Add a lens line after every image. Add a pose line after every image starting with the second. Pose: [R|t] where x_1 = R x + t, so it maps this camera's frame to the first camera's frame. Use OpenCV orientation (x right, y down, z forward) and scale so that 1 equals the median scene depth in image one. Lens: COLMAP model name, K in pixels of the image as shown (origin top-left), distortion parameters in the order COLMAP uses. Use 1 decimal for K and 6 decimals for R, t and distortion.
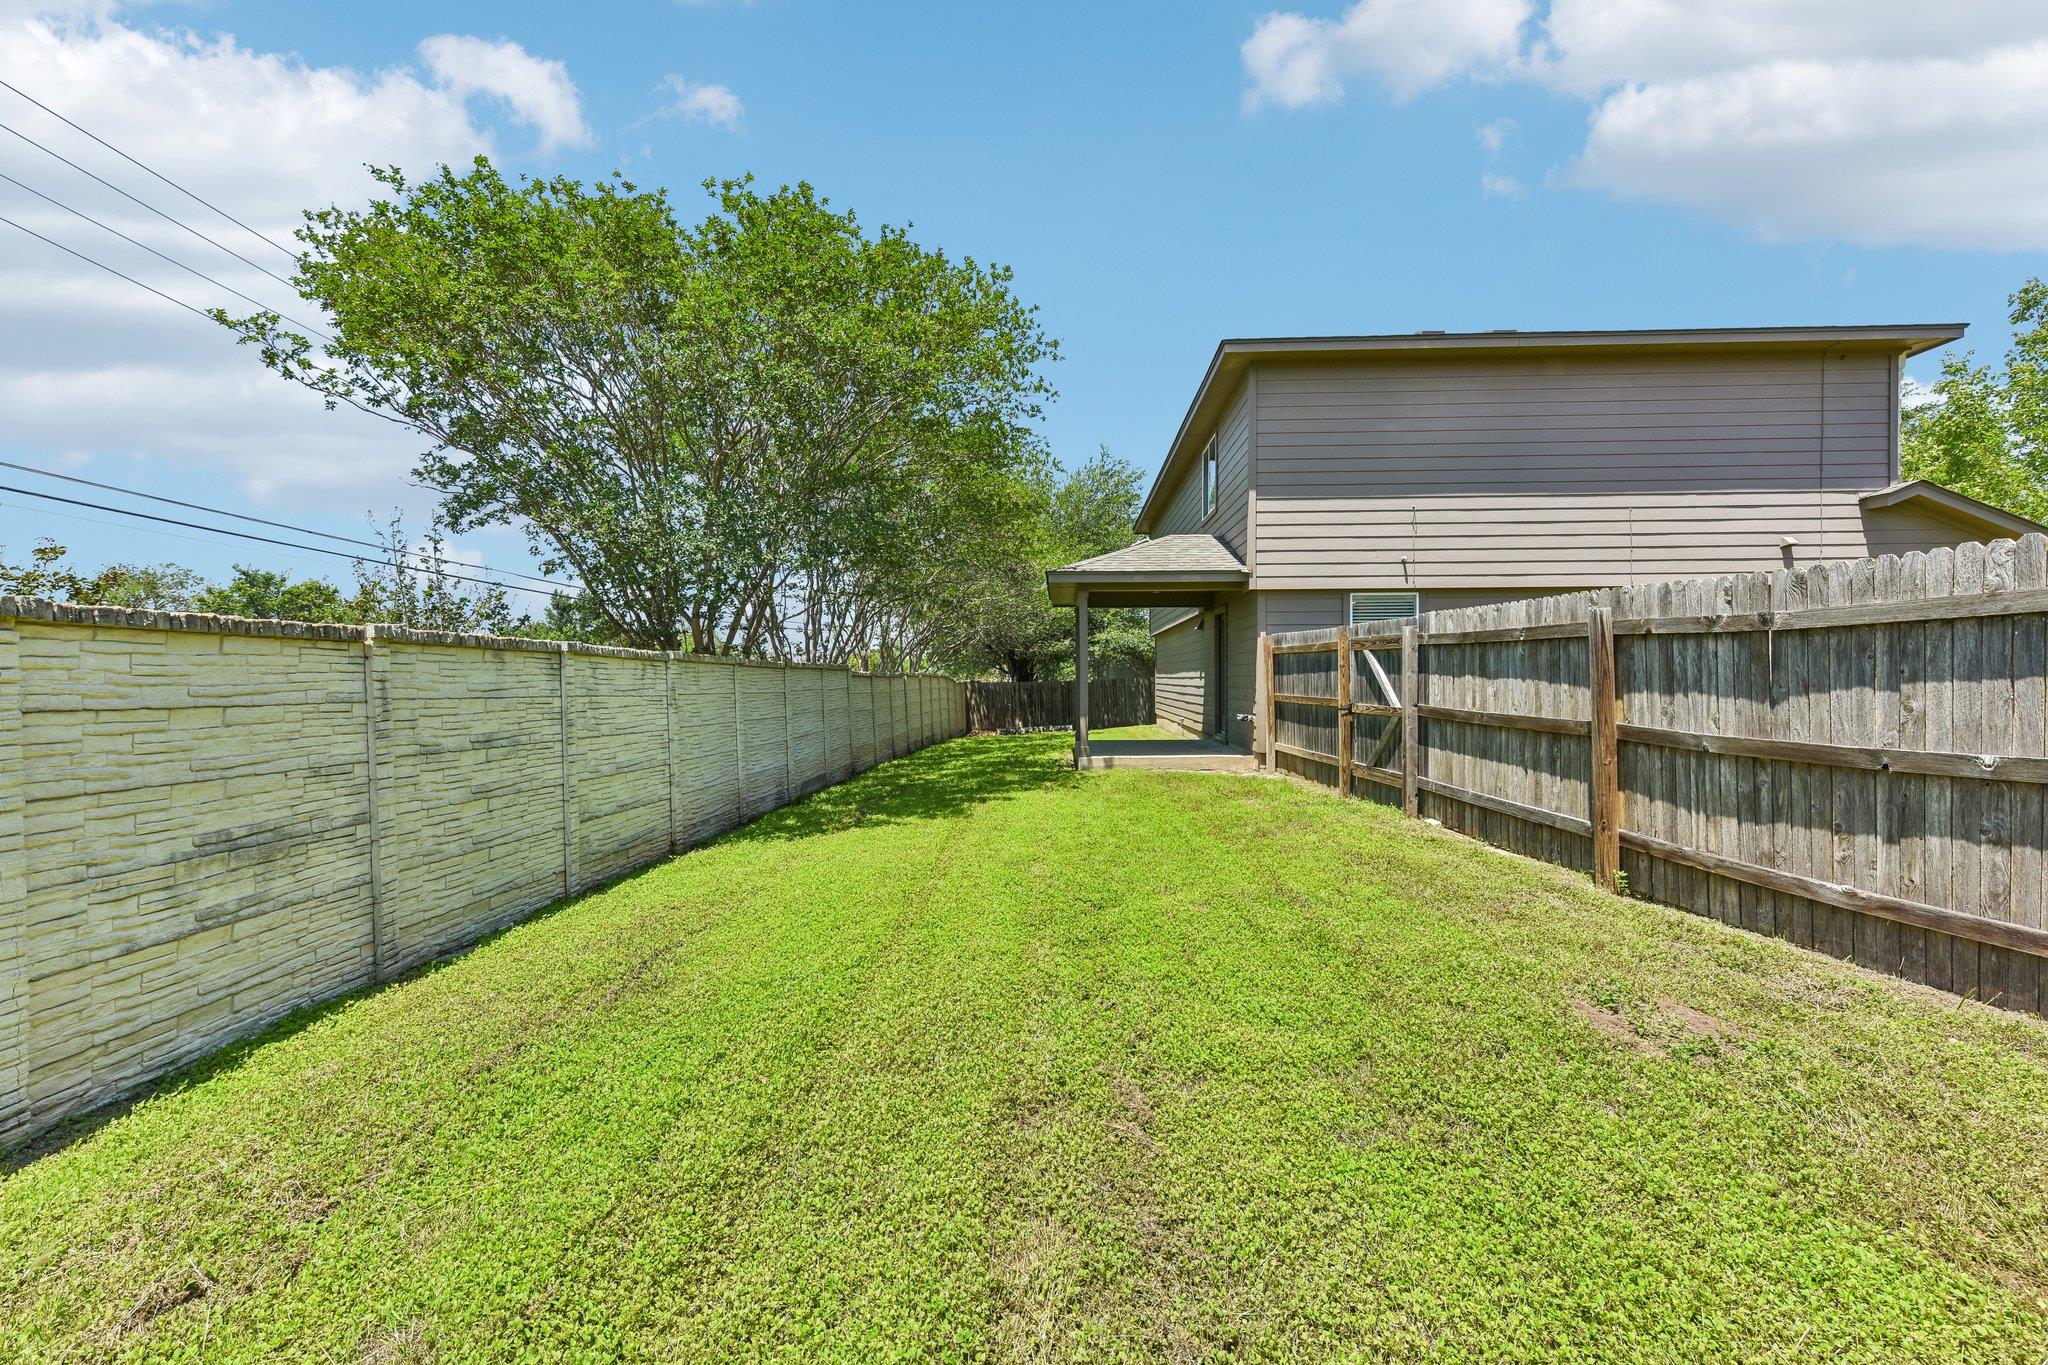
lens RADIAL K [[808.4, 0, 1028.9], [0, 808.4, 680.8], [0, 0, 1]] dist [0.012518, -0.004317]
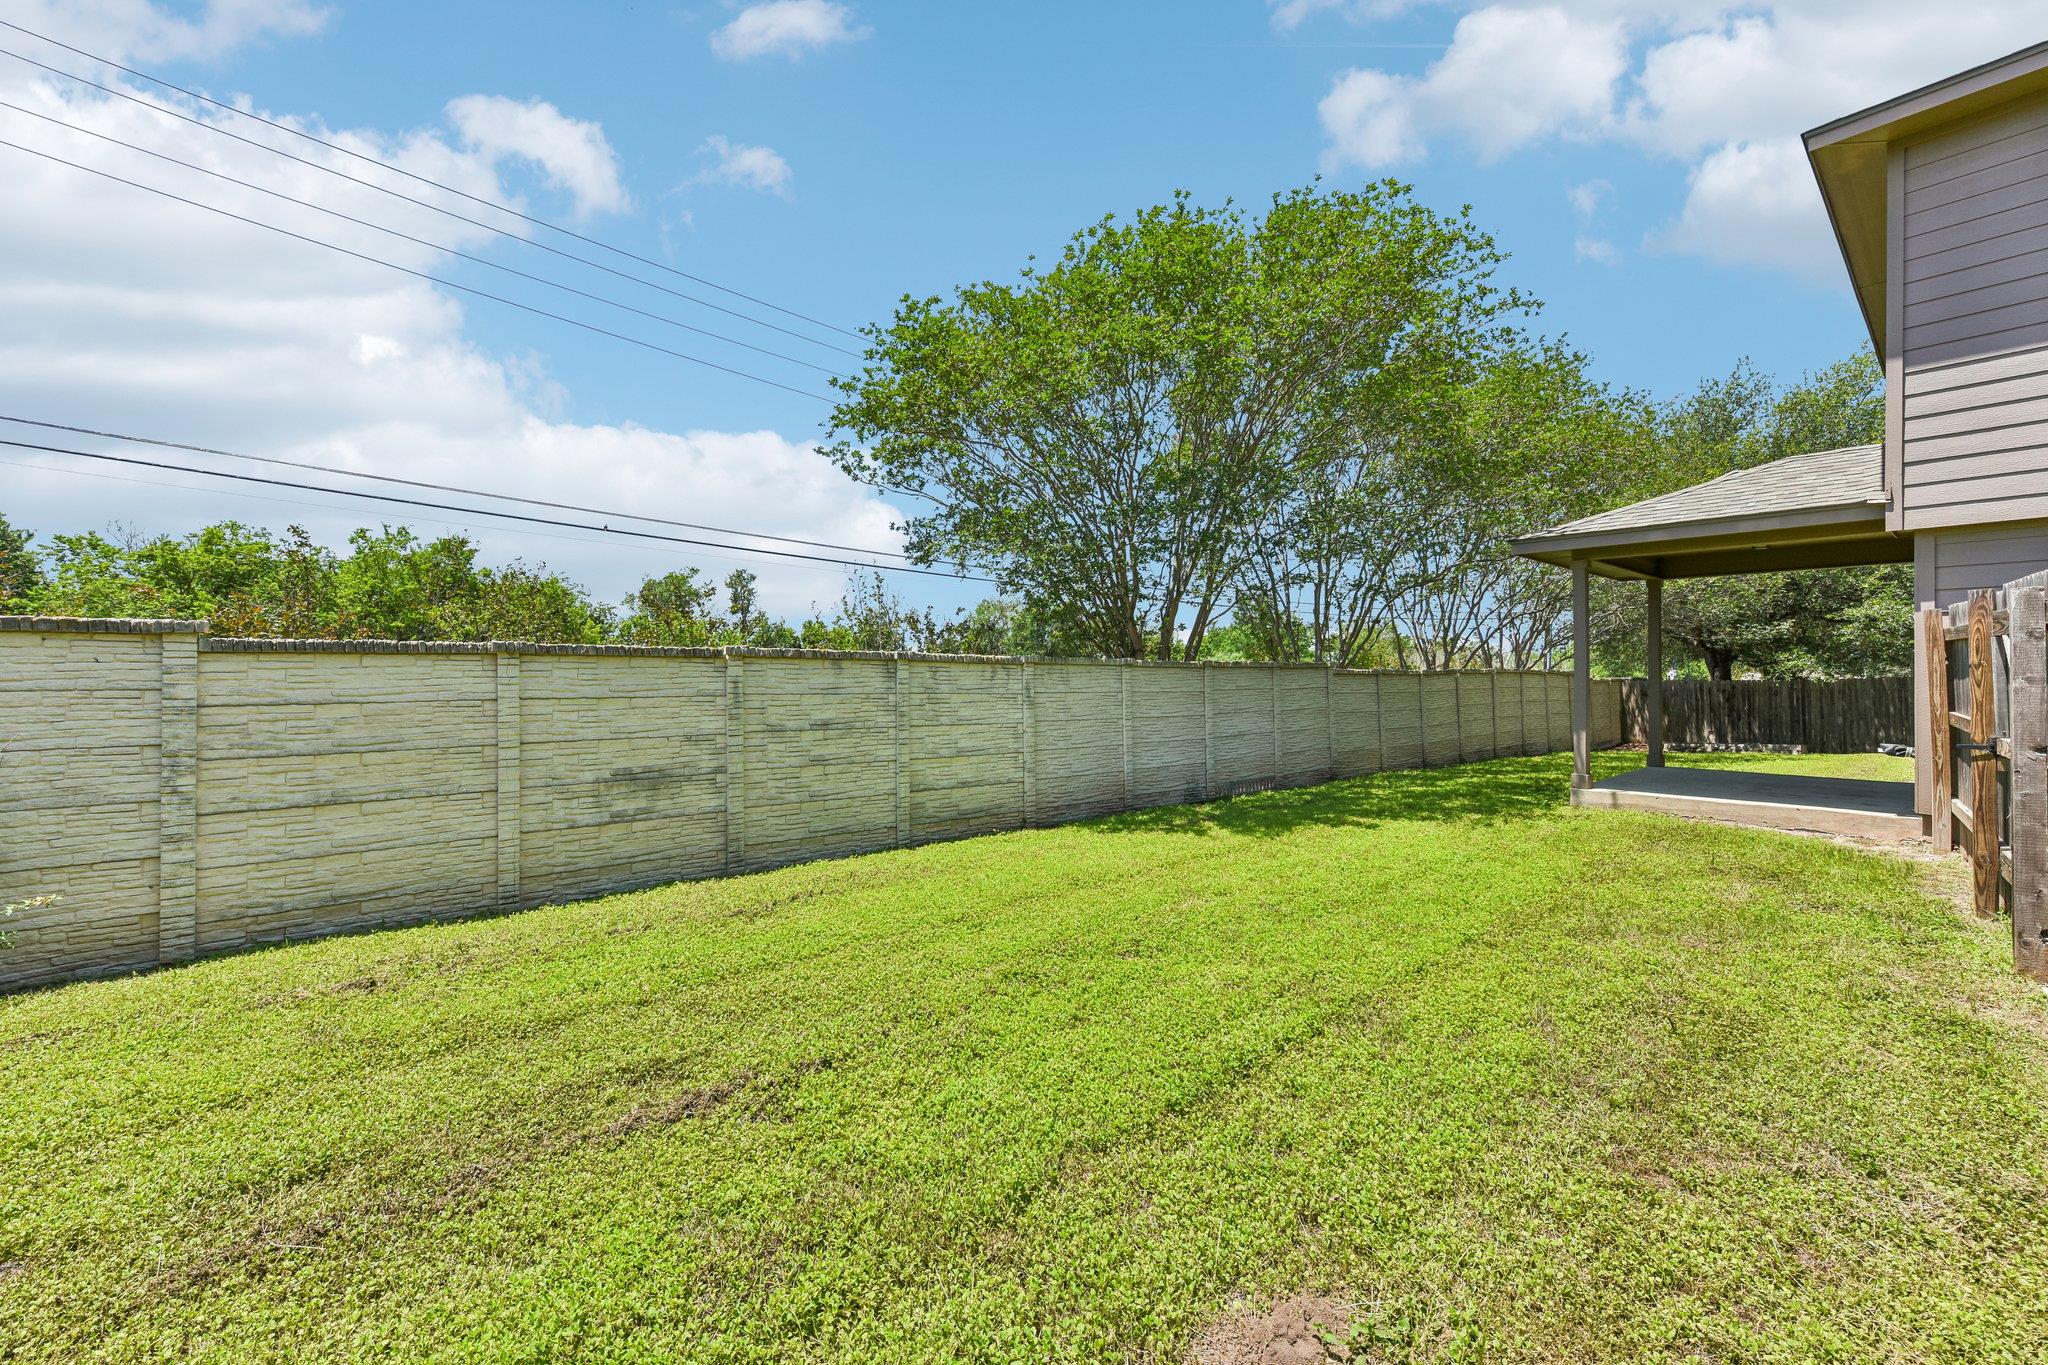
lens RADIAL K [[813.0, 0, 1037.1], [0, 813.0, 668.5], [0, 0, 1]] dist [0.012095, -0.004325]
pose [[0.678172, 0.000146, -0.734903, 0.573213], [-0.004593, 0.999981, -0.004039, -0.017613], [0.734889, 0.006115, 0.678160, 0.290216]]
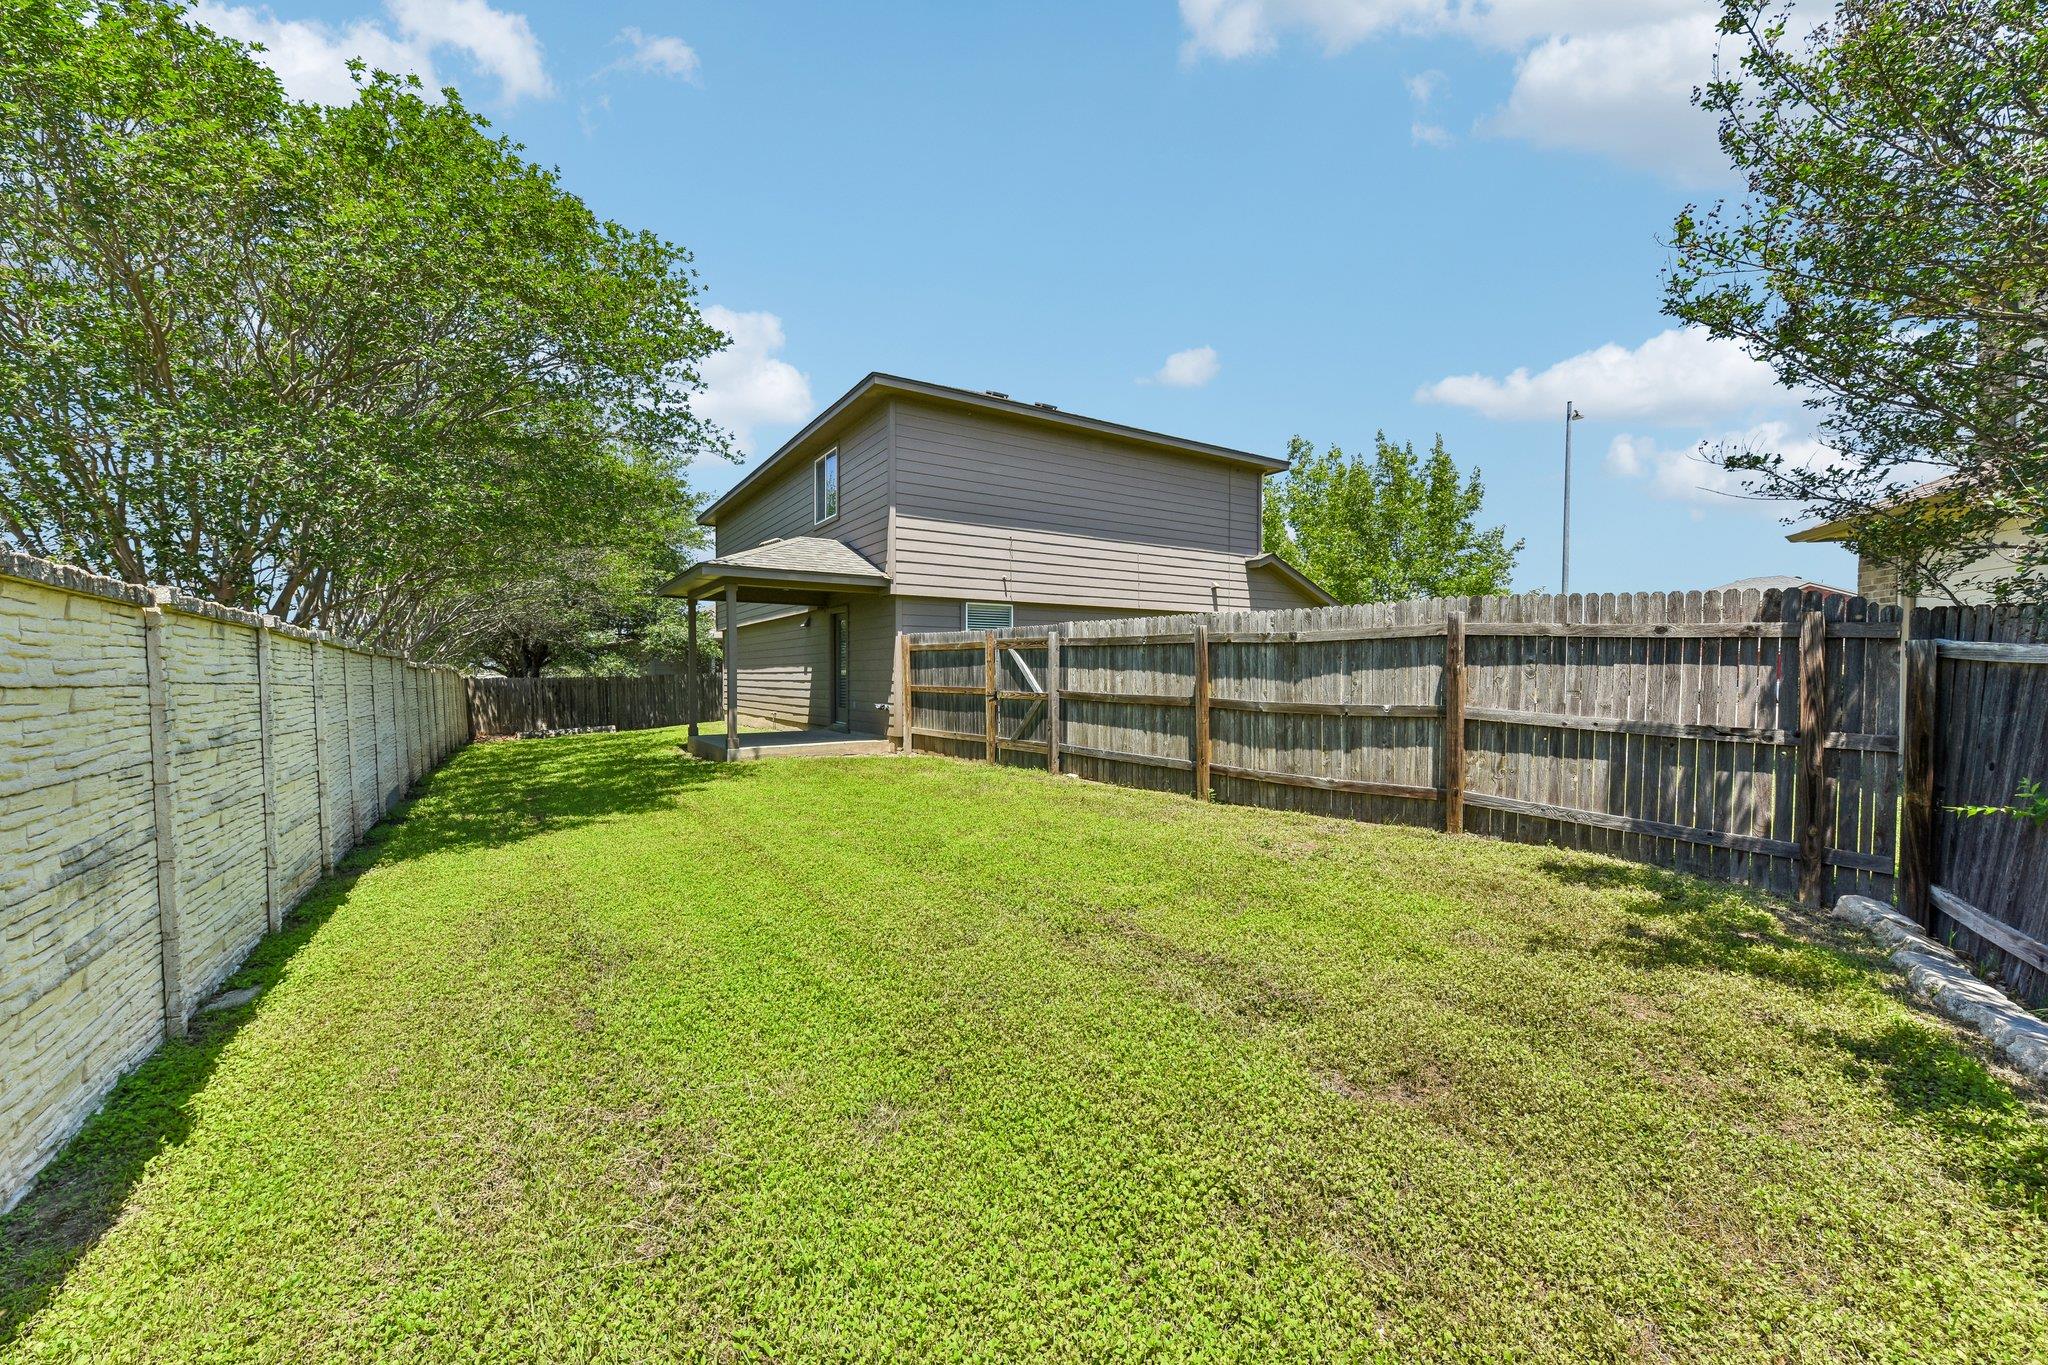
lens RADIAL K [[813.0, 0, 1037.1], [0, 813.0, 668.5], [0, 0, 1]] dist [0.012095, -0.004325]
pose [[0.814373, 0.008430, 0.580281, -0.442323], [-0.000651, 0.999907, -0.013612, 0.015504], [-0.580342, 0.010707, 0.814303, -0.105551]]
